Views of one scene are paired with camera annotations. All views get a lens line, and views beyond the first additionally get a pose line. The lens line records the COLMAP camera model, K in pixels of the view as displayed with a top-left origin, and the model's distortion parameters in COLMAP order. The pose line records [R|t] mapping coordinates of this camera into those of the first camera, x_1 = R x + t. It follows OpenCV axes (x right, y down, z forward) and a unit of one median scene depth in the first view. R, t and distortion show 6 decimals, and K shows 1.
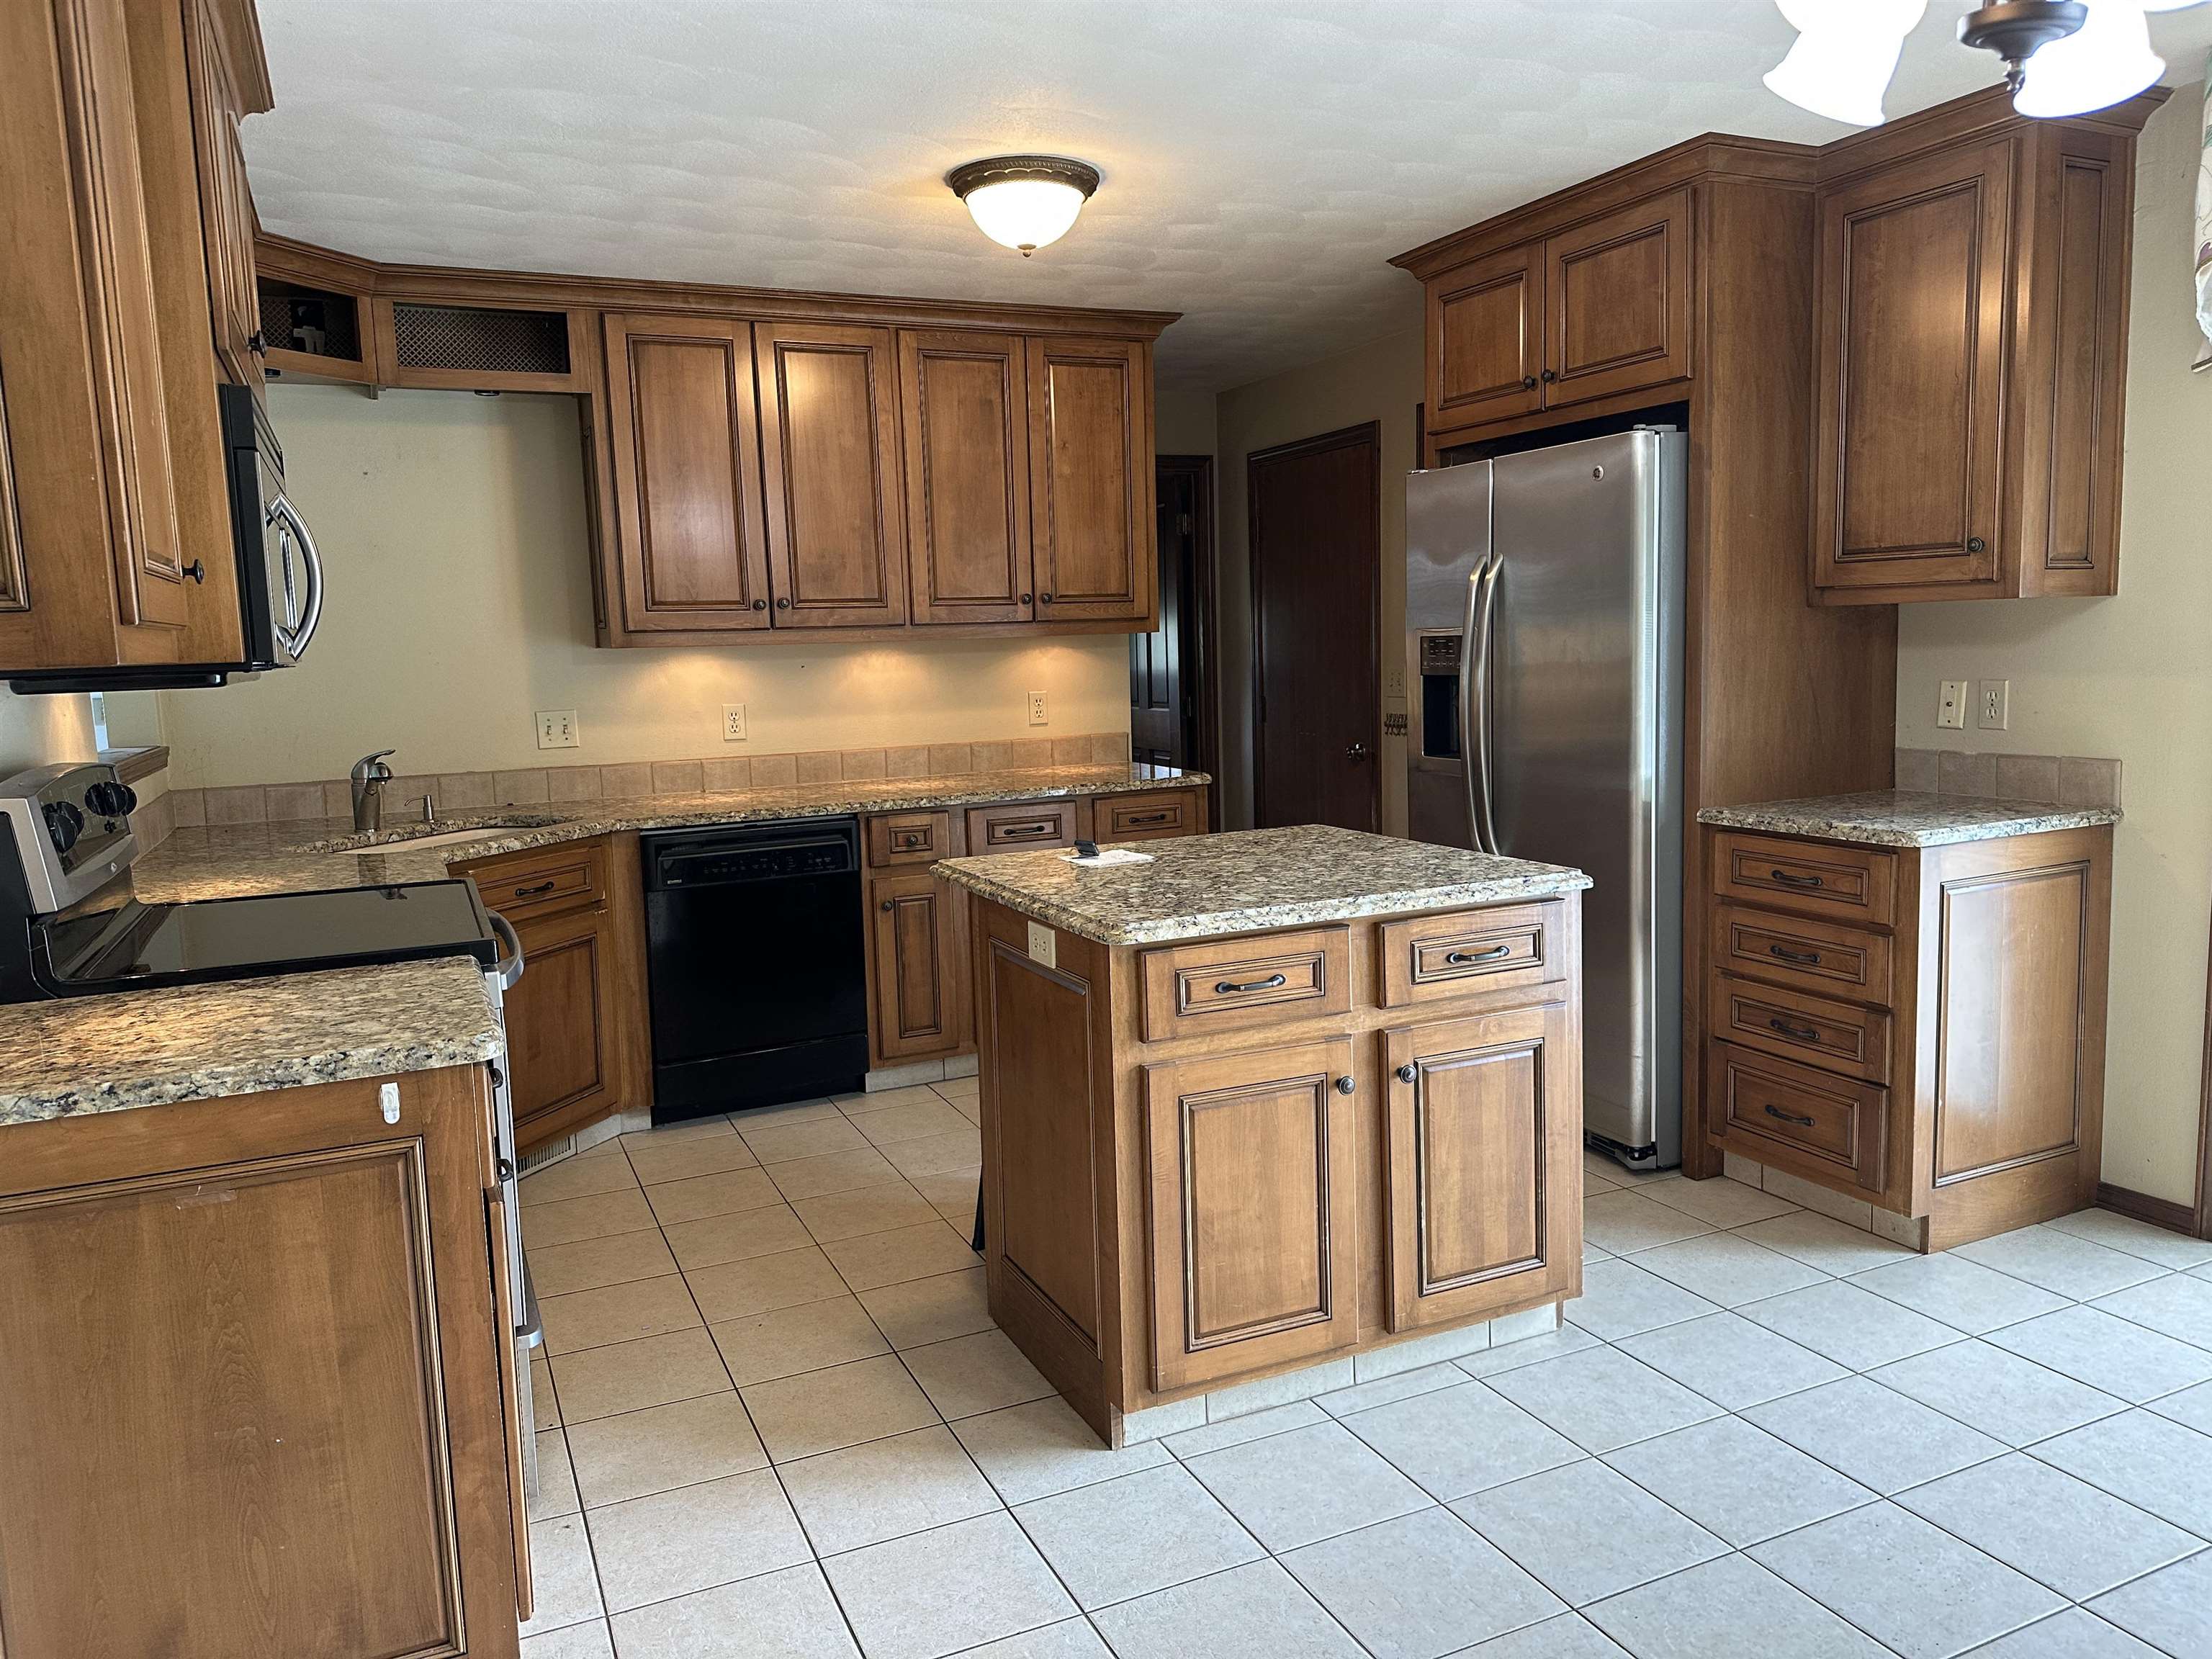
lens RADIAL K [[1559.3, 0, 1093.2], [0, 1559.3, 826.8], [0, 0, 1]] dist [0.068532, -0.037238]
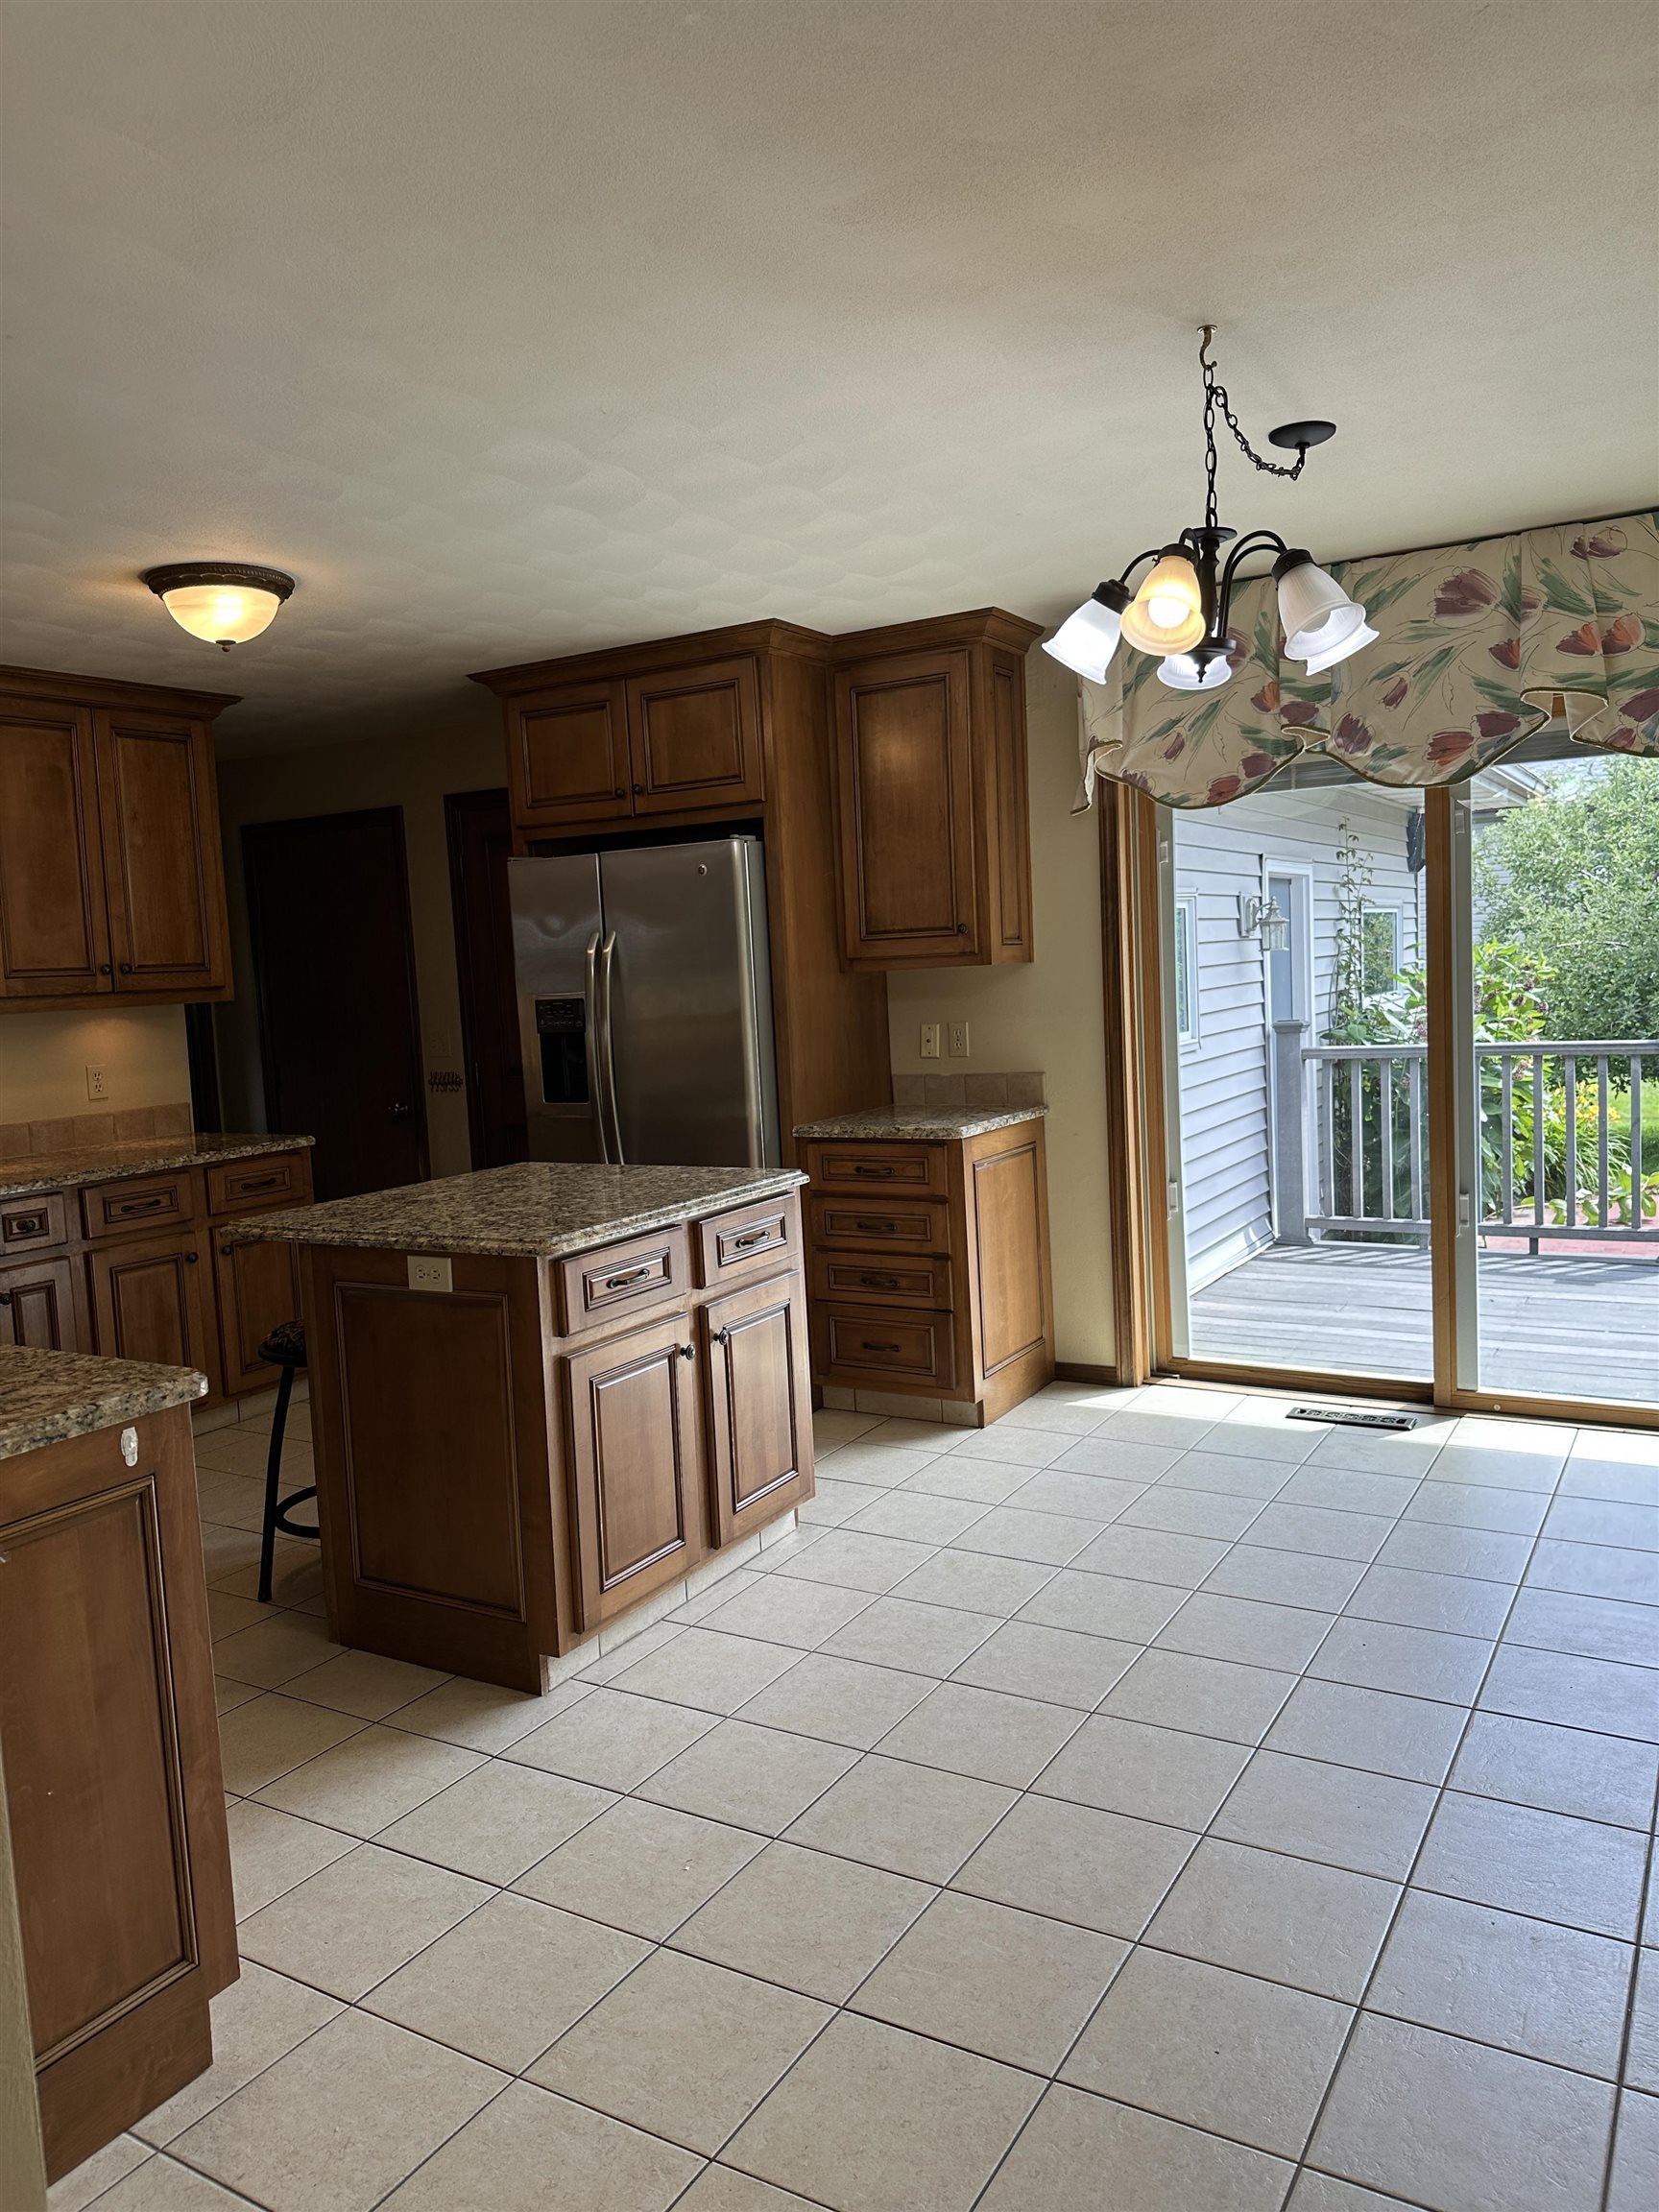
lens RADIAL K [[1559.3, 0, 833.4], [0, 1559.3, 1108.9], [0, 0, 1]] dist [0.068532, -0.037238]
pose [[0.818439, -0.062100, 0.571228, -0.335786], [0.092815, 0.995375, -0.024772, 0.009415], [-0.567048, 0.073293, 0.820417, -0.082550]]
